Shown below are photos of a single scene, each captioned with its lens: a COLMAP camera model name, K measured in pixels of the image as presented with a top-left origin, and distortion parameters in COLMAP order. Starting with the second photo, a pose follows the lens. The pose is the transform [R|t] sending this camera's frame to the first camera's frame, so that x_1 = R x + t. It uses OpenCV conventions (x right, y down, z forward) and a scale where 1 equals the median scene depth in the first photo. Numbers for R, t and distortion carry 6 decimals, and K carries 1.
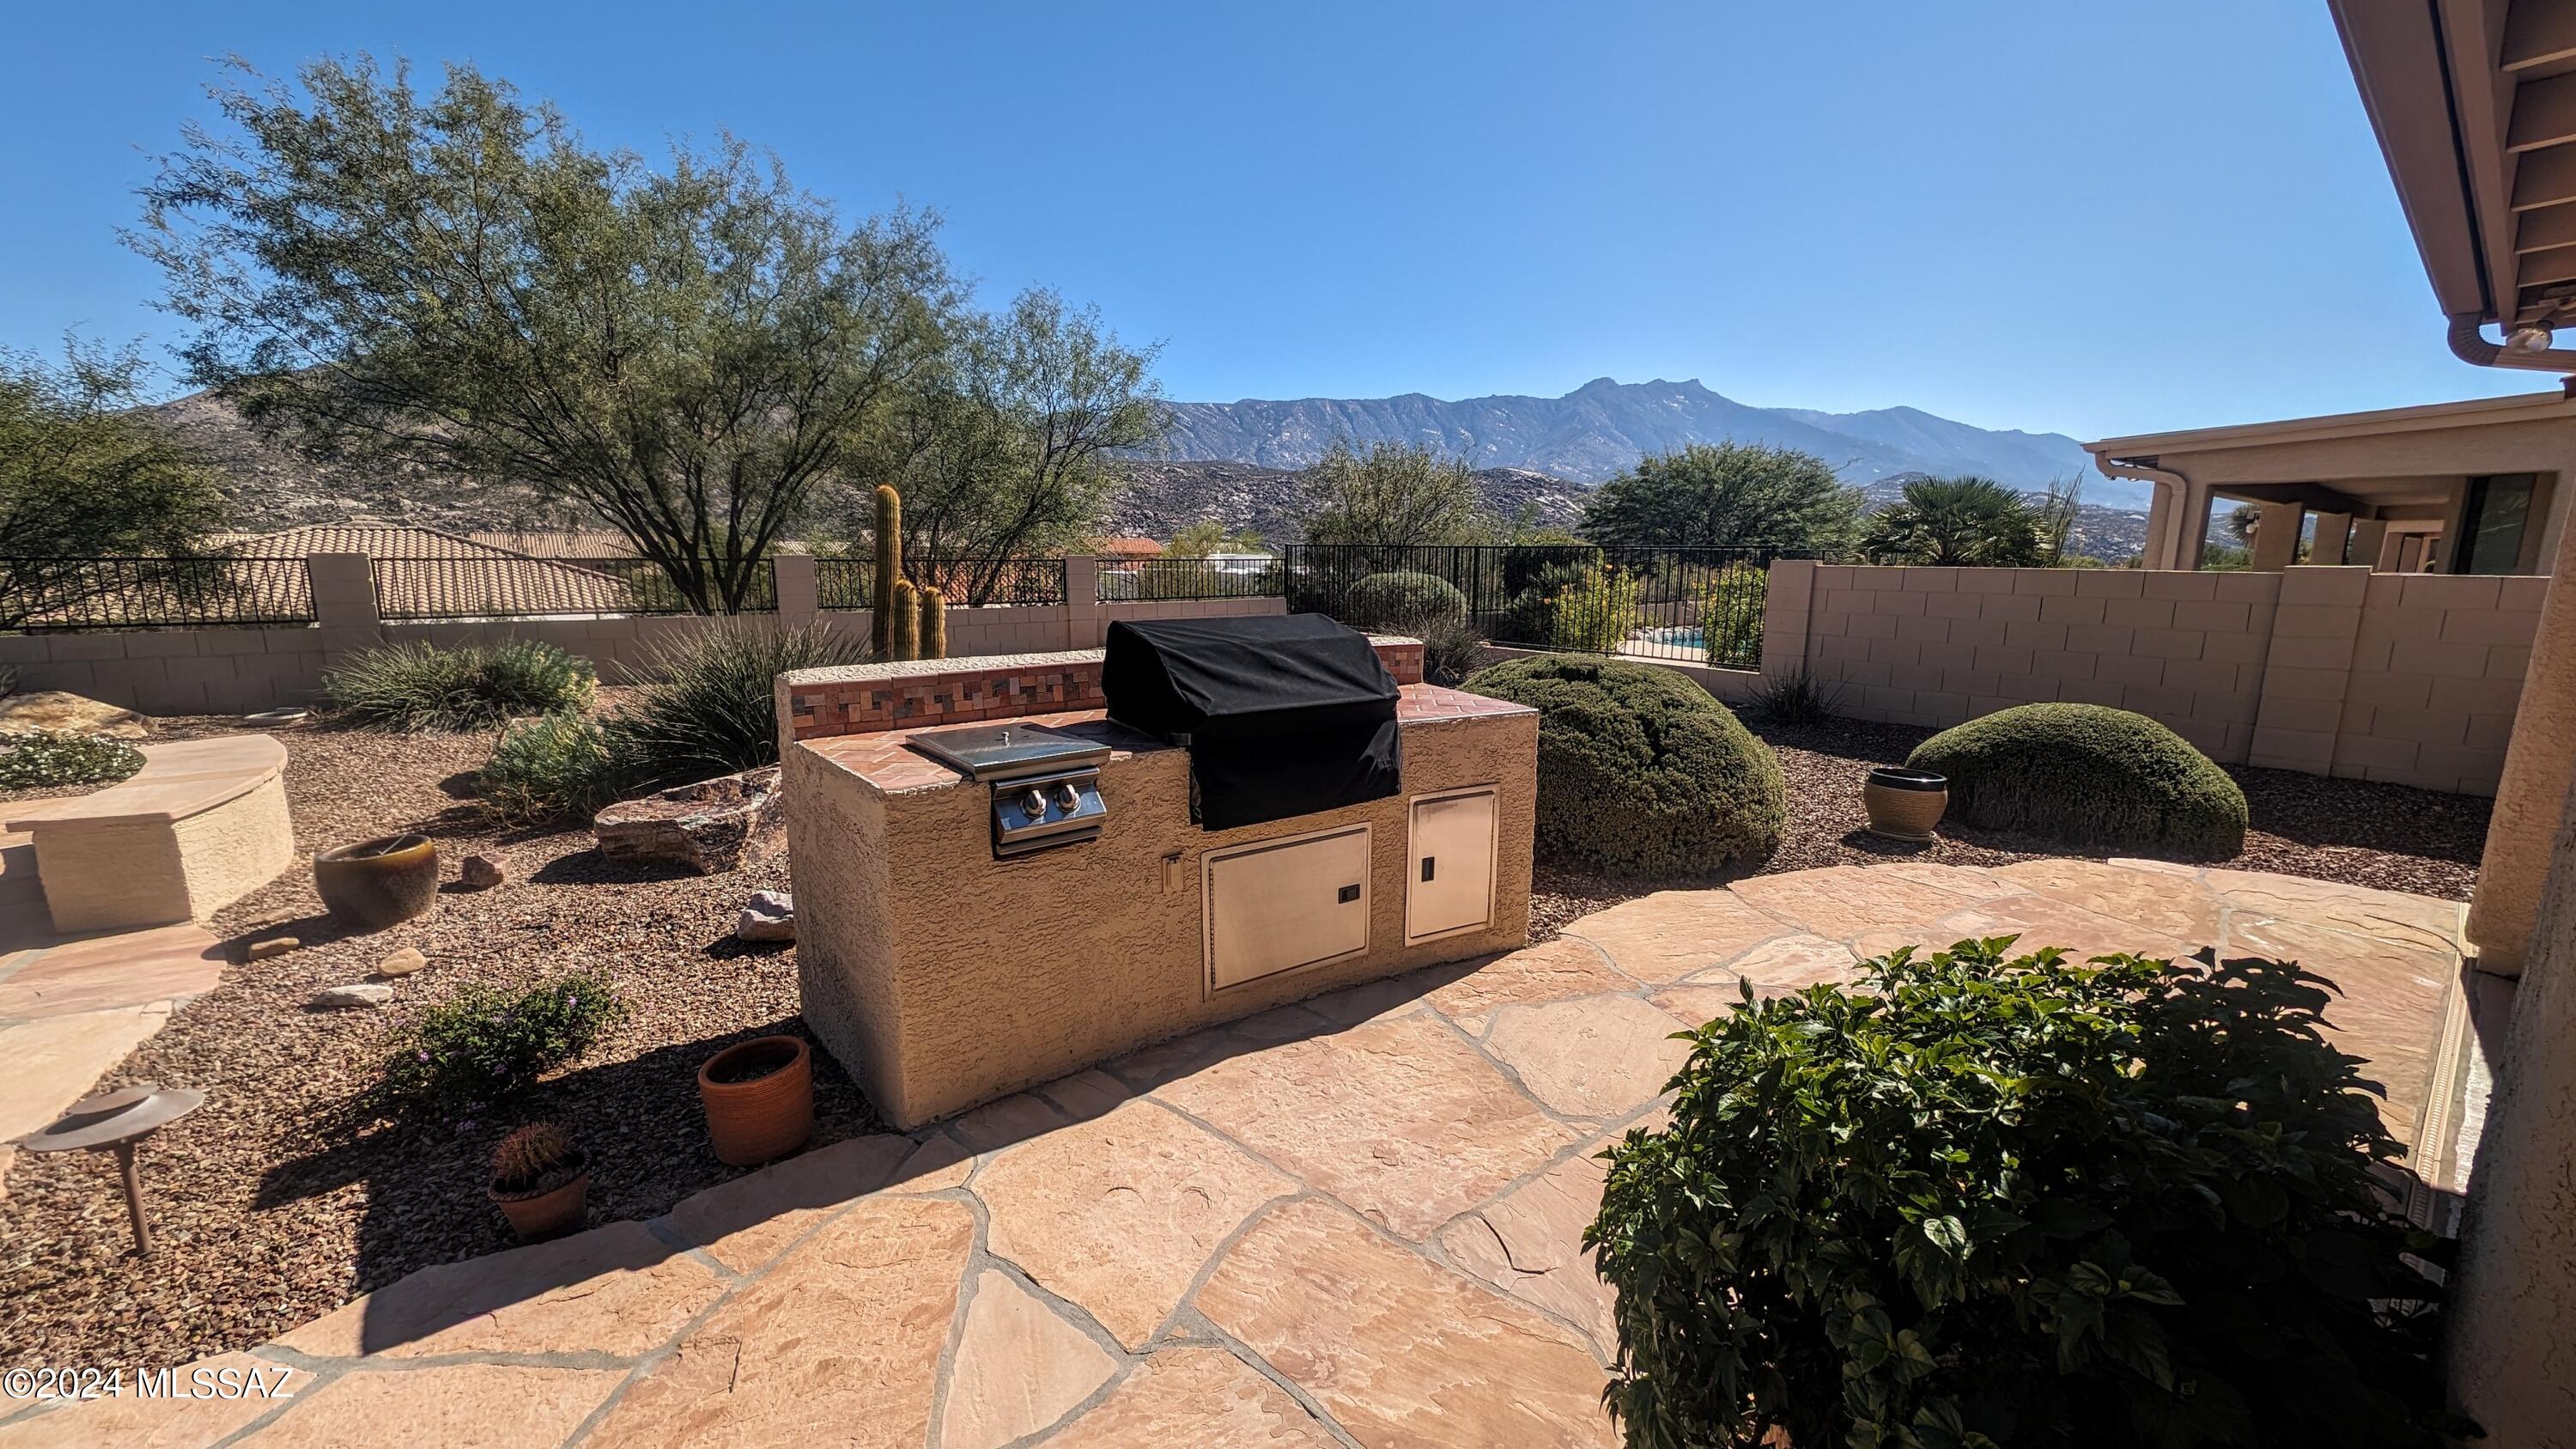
lens RADIAL K [[970.9, 0, 1283.9], [0, 970.9, 729.3], [0, 0, 1]] dist [0.011409, -0.005660]
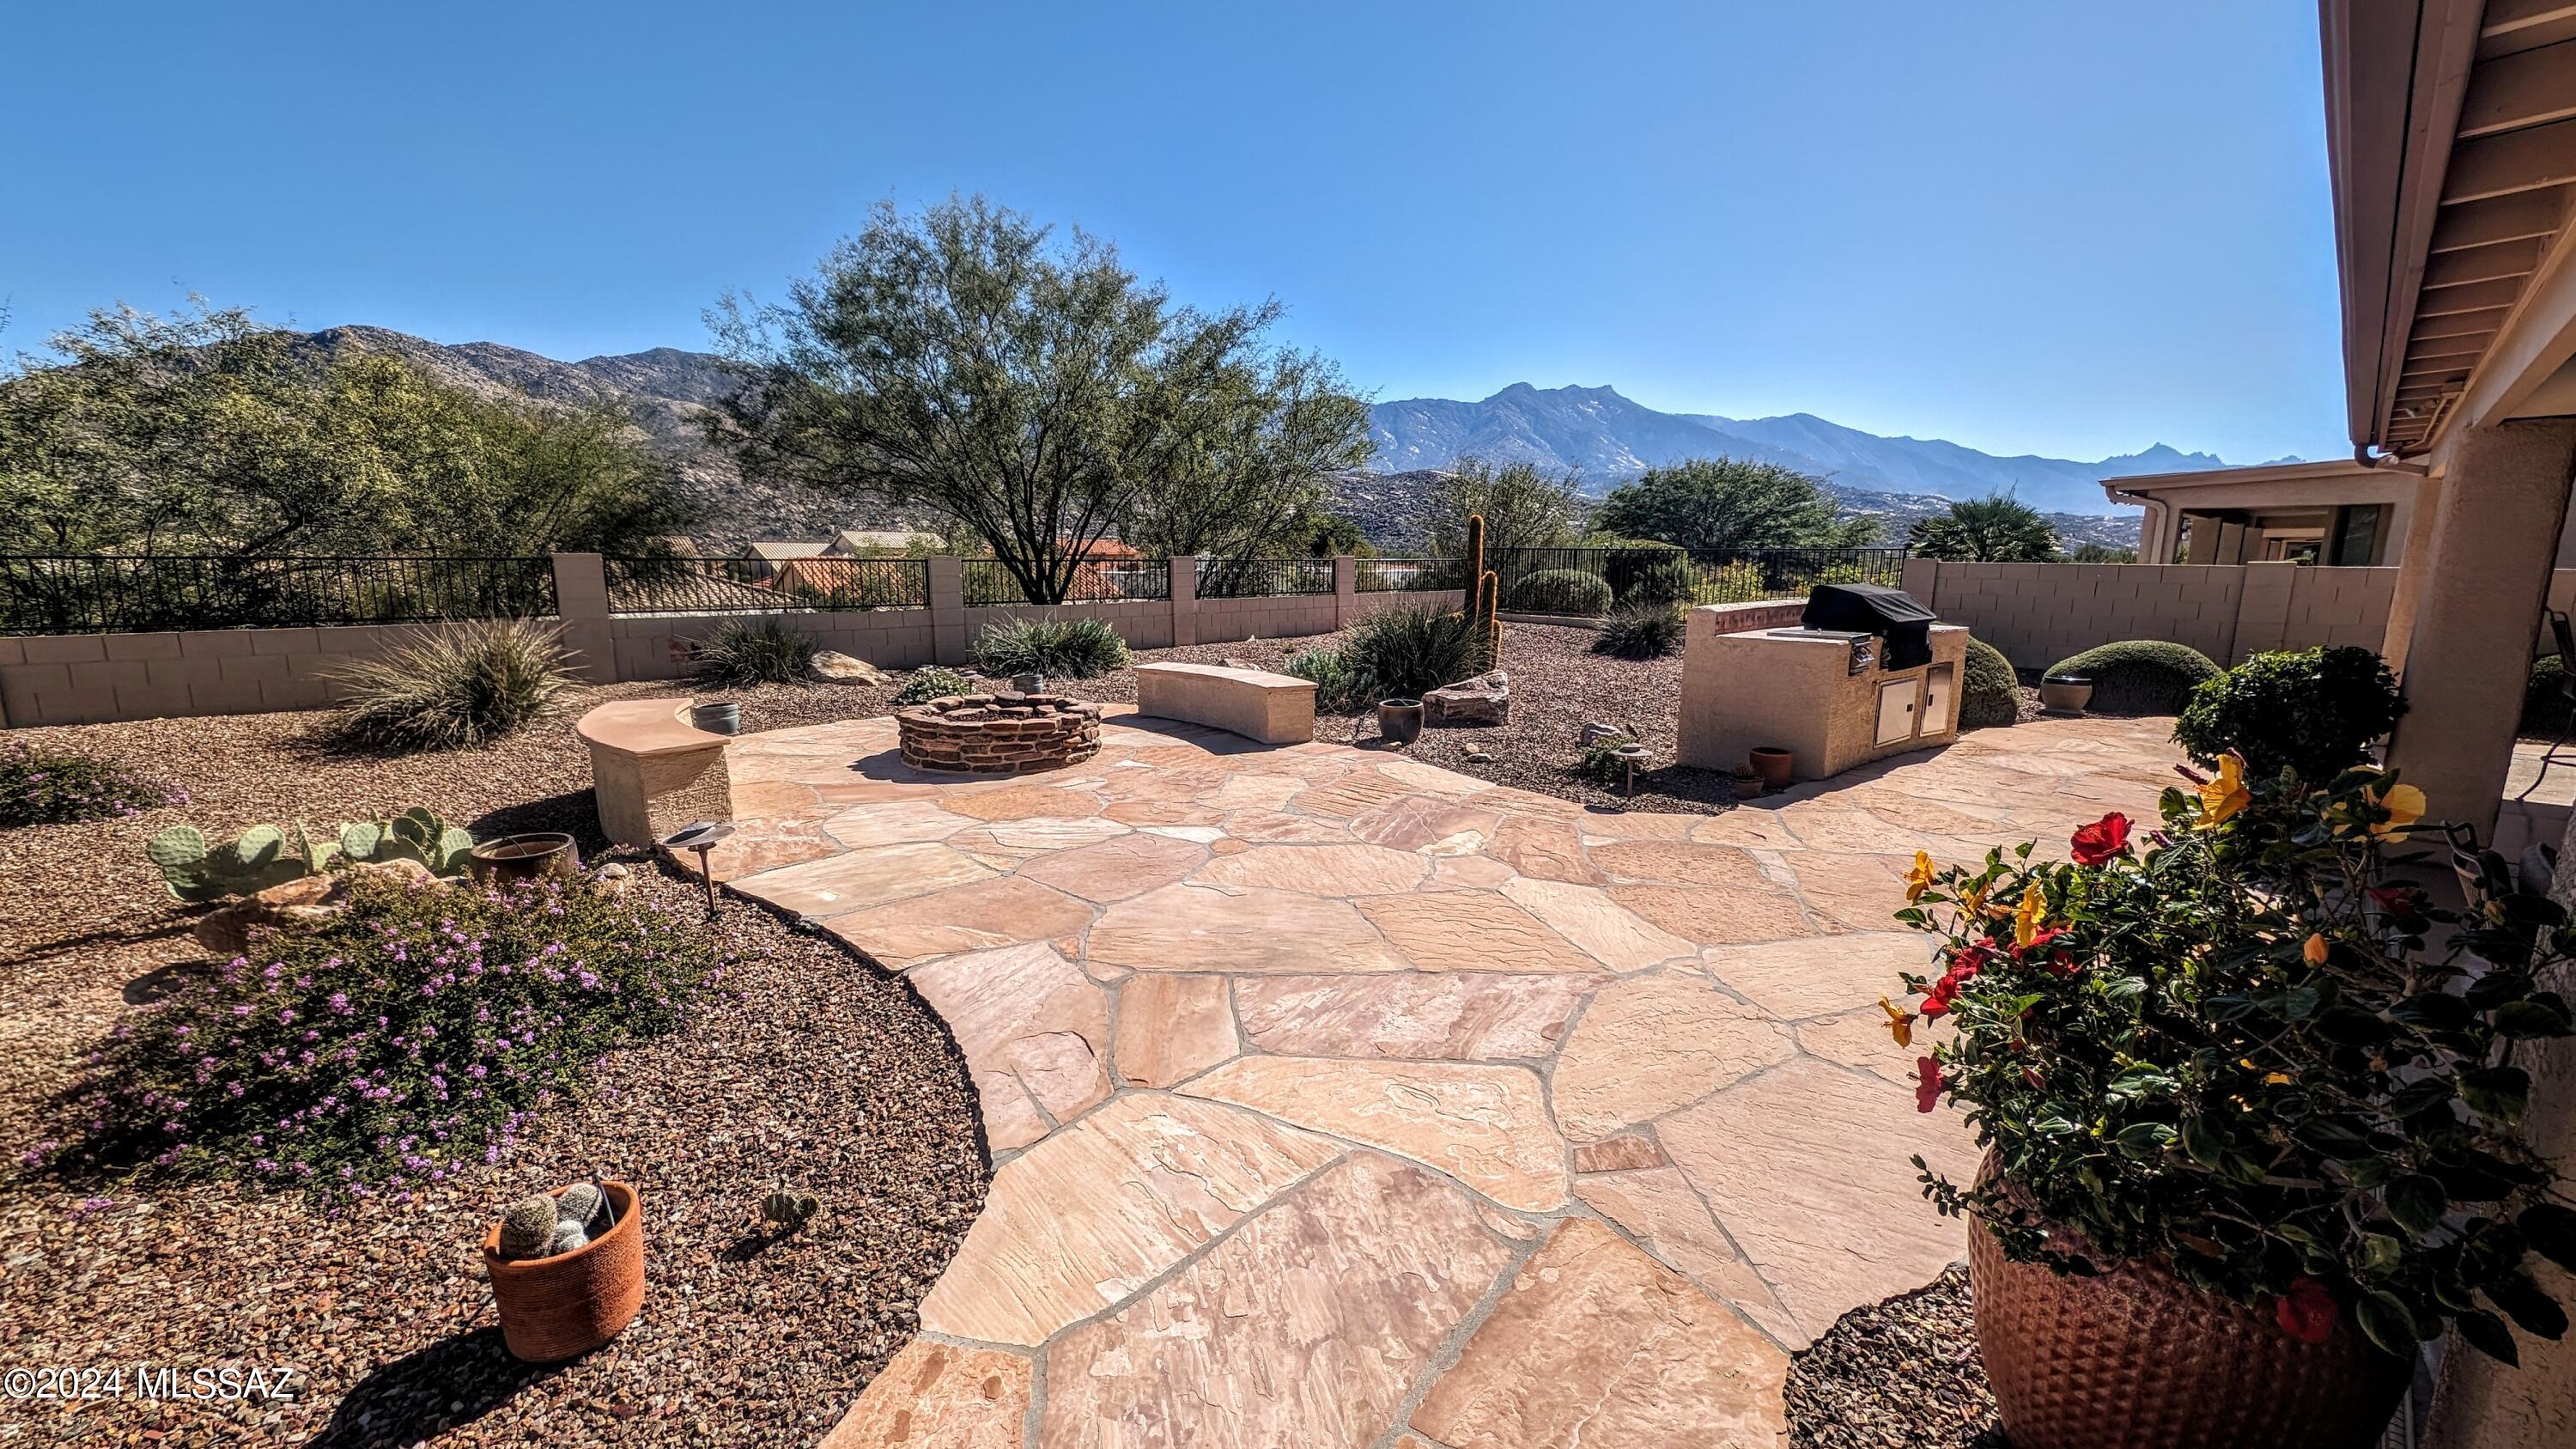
lens RADIAL K [[970.9, 0, 1281.6], [0, 970.9, 726.9], [0, 0, 1]] dist [0.011409, -0.005660]
pose [[0.997390, -0.013297, 0.070960, -1.035475], [0.013522, 0.999905, -0.002699, 0.134911], [-0.070918, 0.003652, 0.997475, -0.760822]]
